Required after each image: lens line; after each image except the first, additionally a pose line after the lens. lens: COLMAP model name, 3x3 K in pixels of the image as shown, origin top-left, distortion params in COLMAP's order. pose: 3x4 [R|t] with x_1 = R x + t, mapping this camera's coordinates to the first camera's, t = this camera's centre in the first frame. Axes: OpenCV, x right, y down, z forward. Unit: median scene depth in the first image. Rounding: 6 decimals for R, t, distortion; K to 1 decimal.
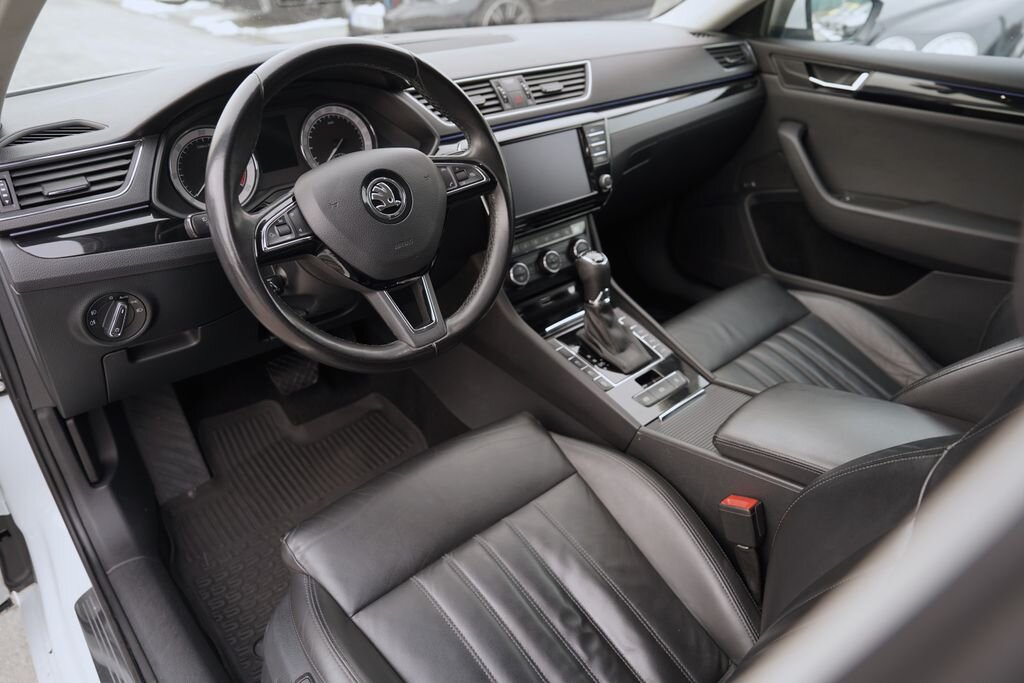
lens RADIAL K [[707.7, 0, 516.8], [0, 707.7, 336.5], [0, 0, 1]] dist [-0.092719, 0.039293]
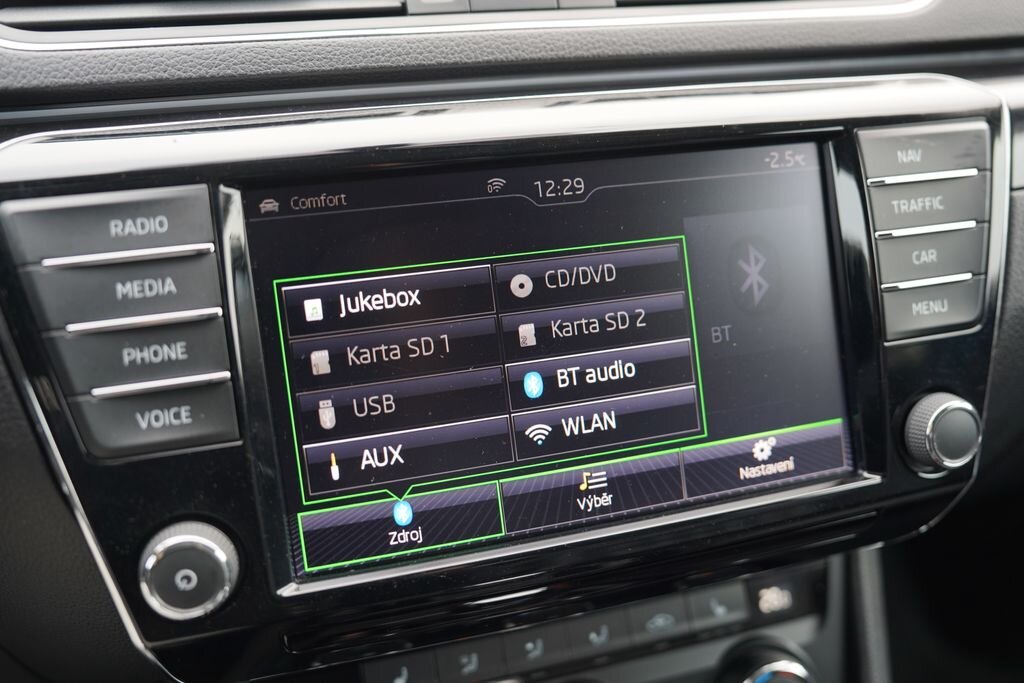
lens RADIAL K [[862.7, 0, 513.6], [0, 862.7, 340.3], [0, 0, 1]] dist [-0.037982, 0.049947]
pose [[0.900072, 0.159687, -0.405426, 0.117039], [-0.200947, 0.977700, -0.061024, -0.216075], [0.386640, 0.136395, 0.912089, 0.776258]]
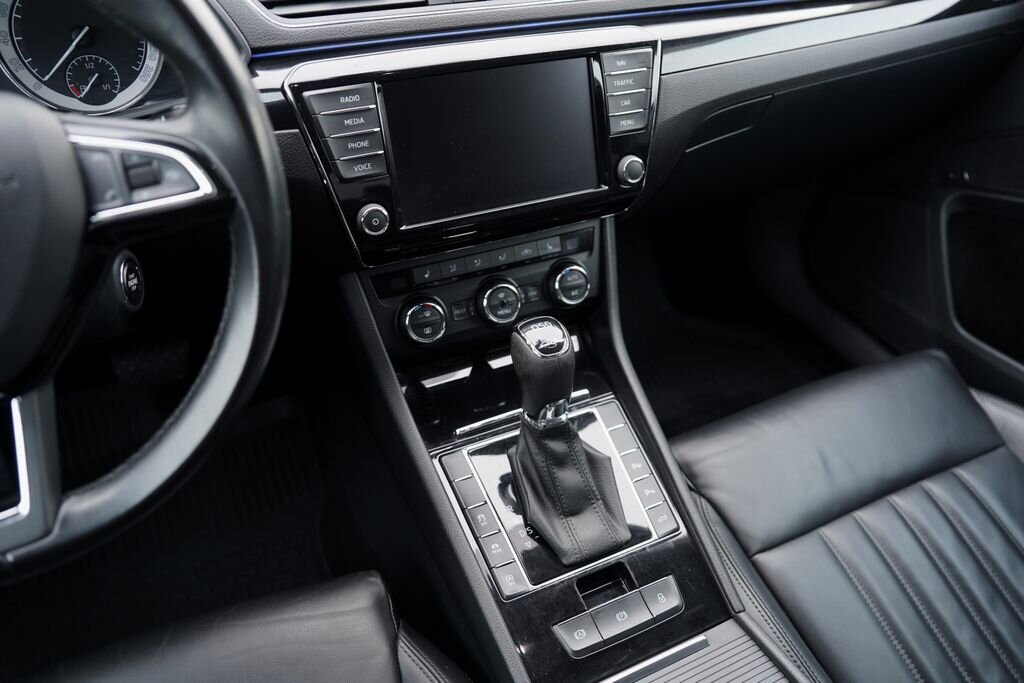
lens RADIAL K [[753.9, 0, 513.6], [0, 753.9, 336.1], [0, 0, 1]] dist [-0.072492, 0.028702]
pose [[0.959862, 0.210079, -0.185826, 0.178801], [-0.178131, 0.968383, 0.174654, -0.191455], [0.216641, -0.134542, 0.966936, 0.461567]]
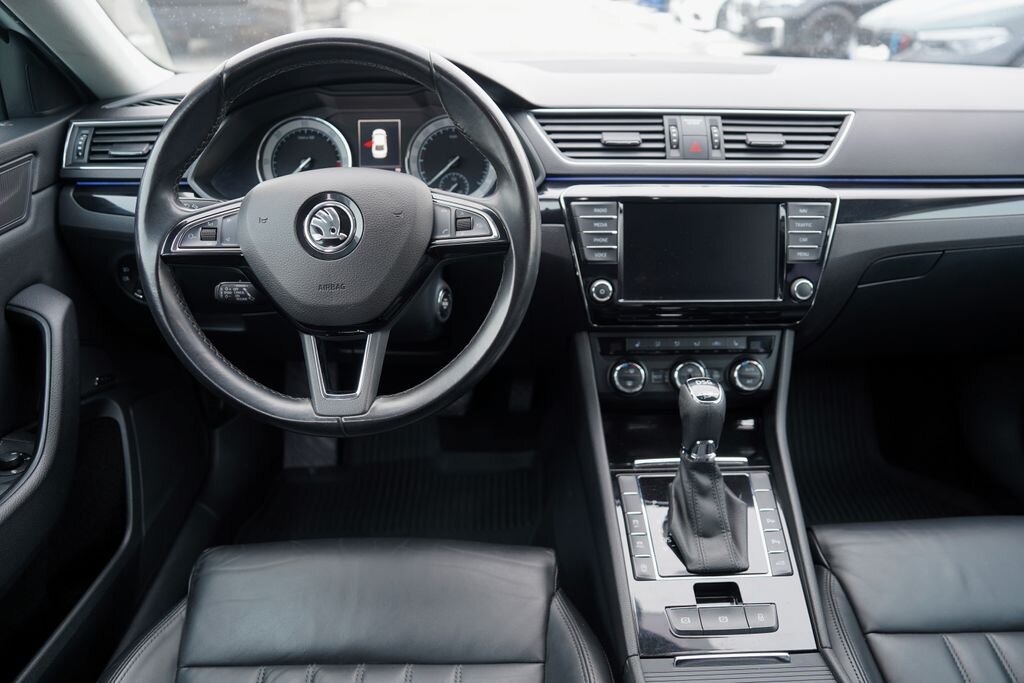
lens RADIAL K [[707.7, 0, 514.6], [0, 707.7, 336.3], [0, 0, 1]] dist [-0.092719, 0.039293]
pose [[0.760174, 0.301244, -0.575662, 0.326367], [-0.326730, 0.943078, 0.062058, -0.136230], [0.561589, 0.140911, 0.815329, 0.329988]]
